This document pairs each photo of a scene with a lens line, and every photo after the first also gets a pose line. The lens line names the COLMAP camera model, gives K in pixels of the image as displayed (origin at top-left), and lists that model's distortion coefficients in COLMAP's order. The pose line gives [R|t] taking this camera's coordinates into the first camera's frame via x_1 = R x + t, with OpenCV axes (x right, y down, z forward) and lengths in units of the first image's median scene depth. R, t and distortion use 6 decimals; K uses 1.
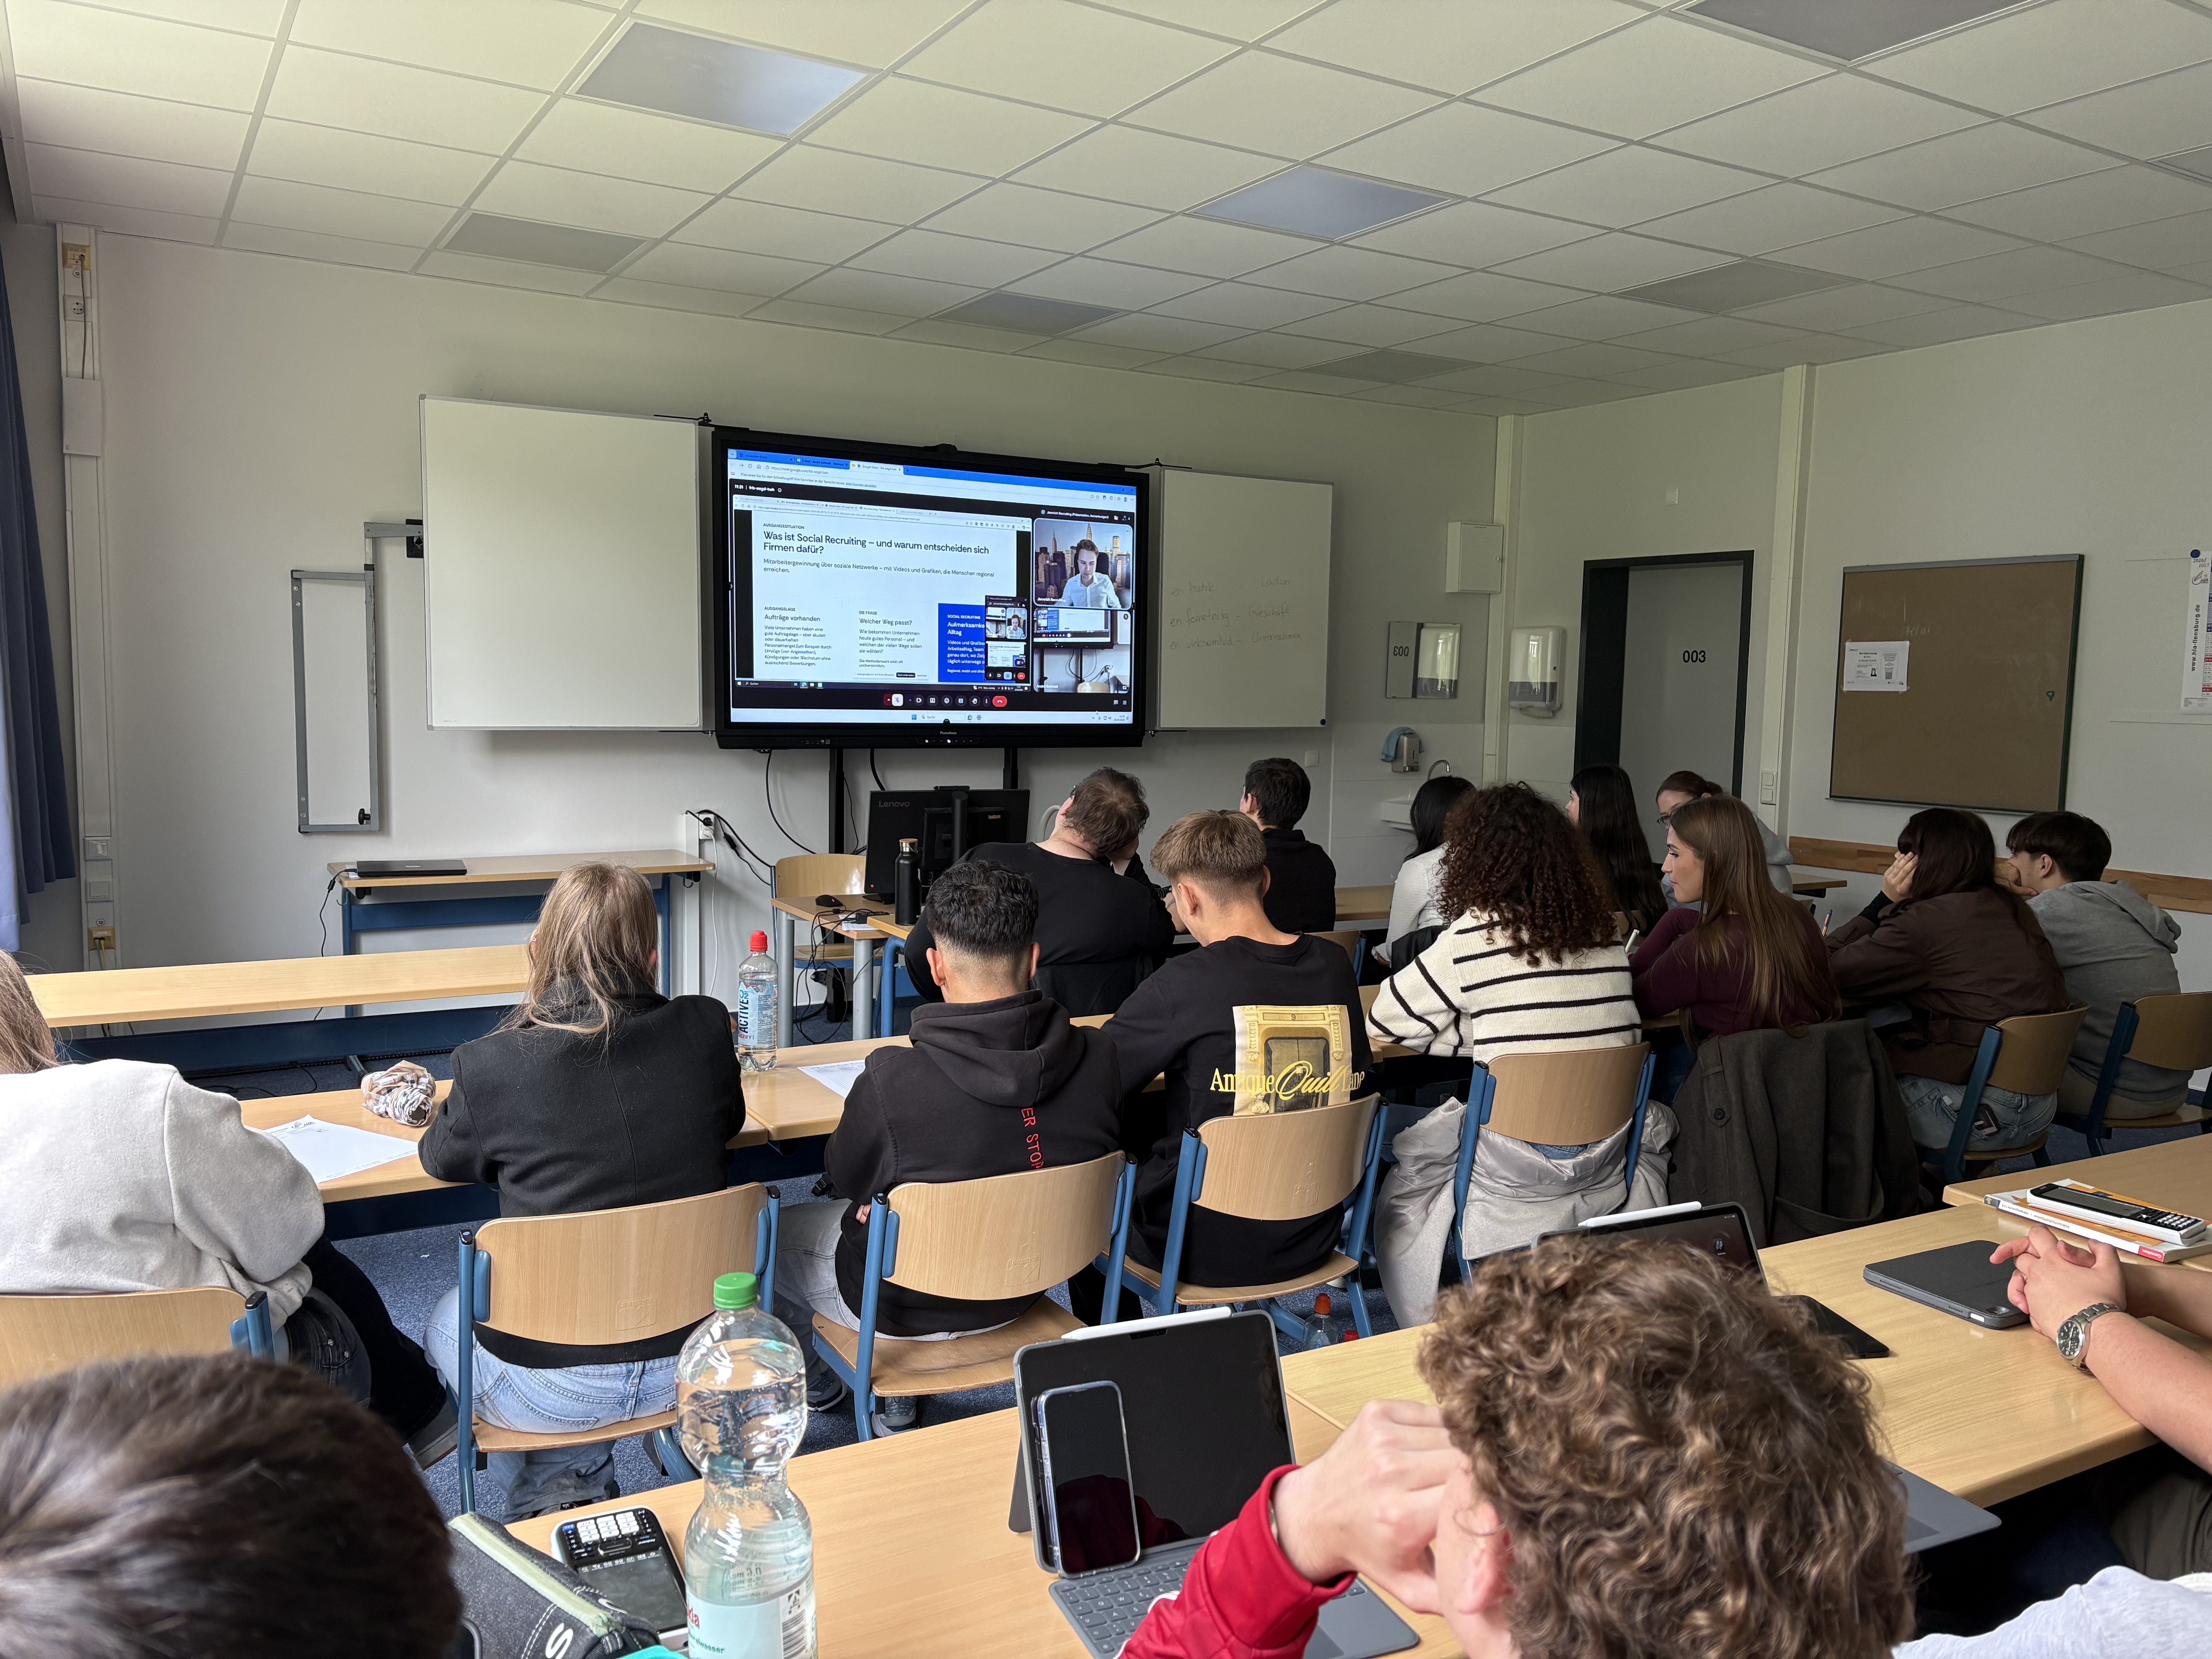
lens RADIAL K [[1695.4, 0, 1104.1], [0, 1695.4, 834.4], [0, 0, 1]] dist [0.073824, 0.000531]
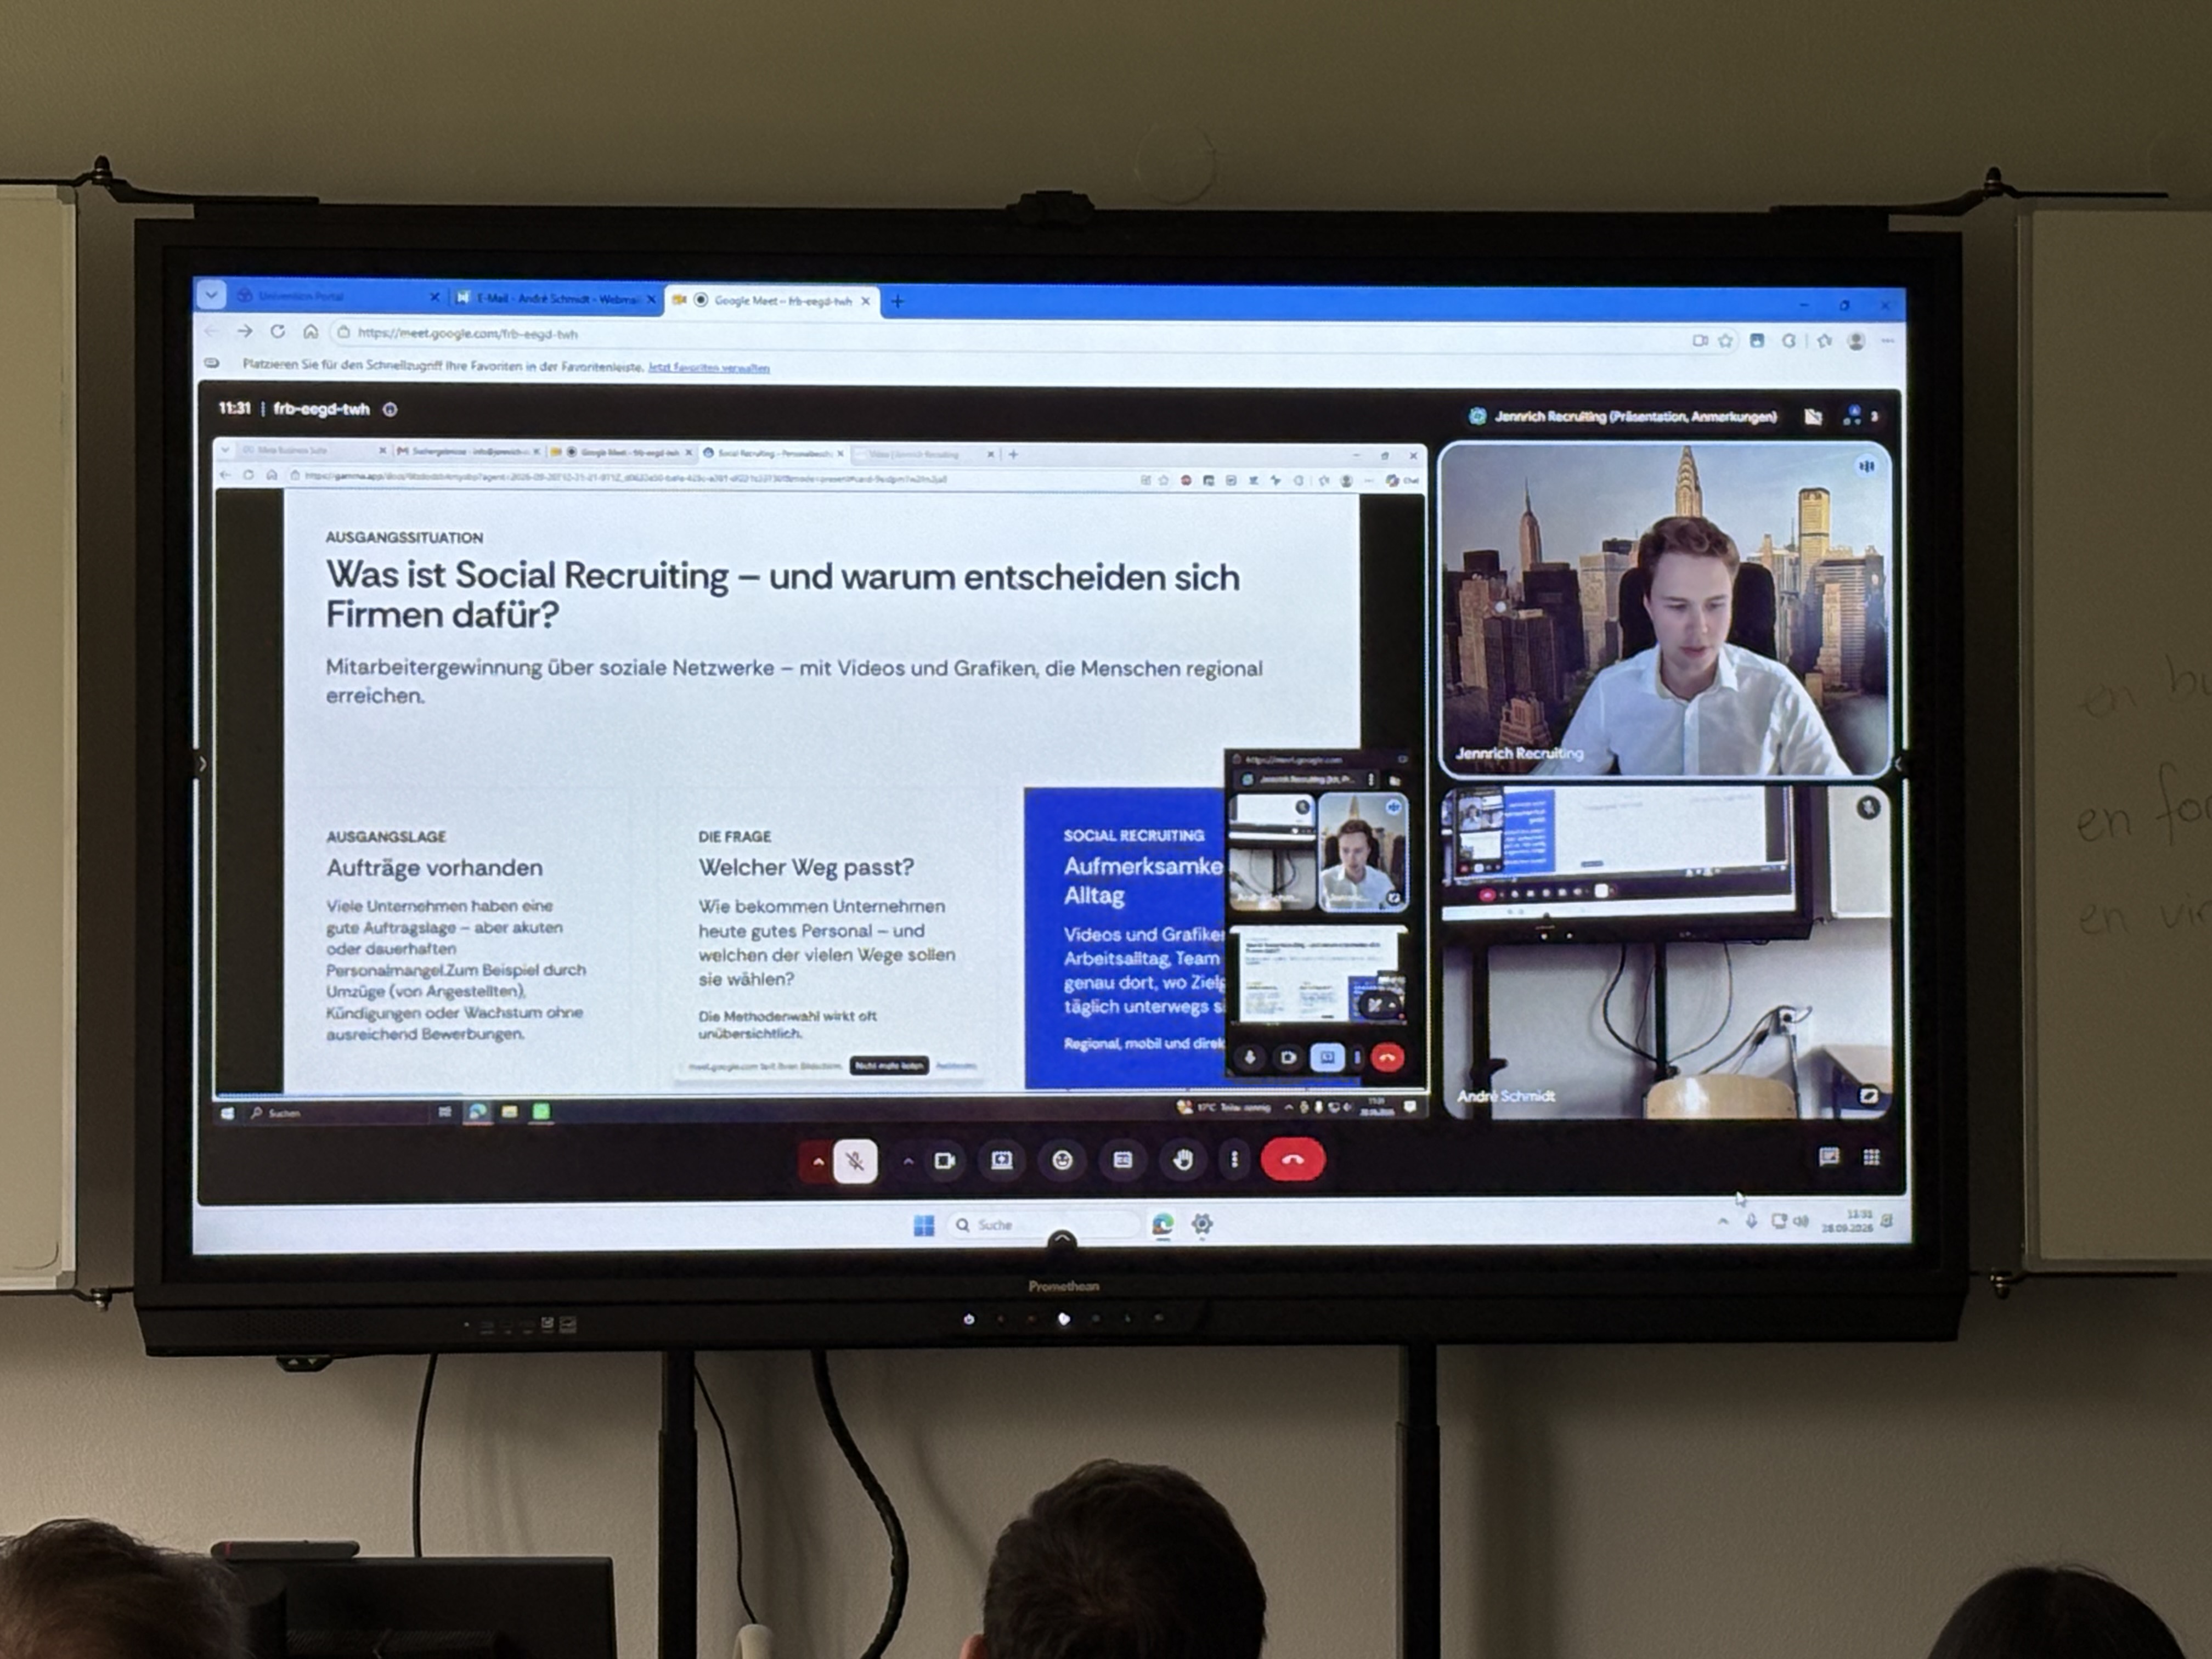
lens RADIAL K [[5886.6, 0, 1106.0], [0, 5886.6, 825.6], [0, 0, 1]] dist [0.308891, 0.000000]
pose [[0.891358, -0.040310, -0.451504, 0.313707], [-0.019871, 0.991606, -0.127759, -0.014647], [0.452864, 0.122851, 0.883075, 0.201298]]
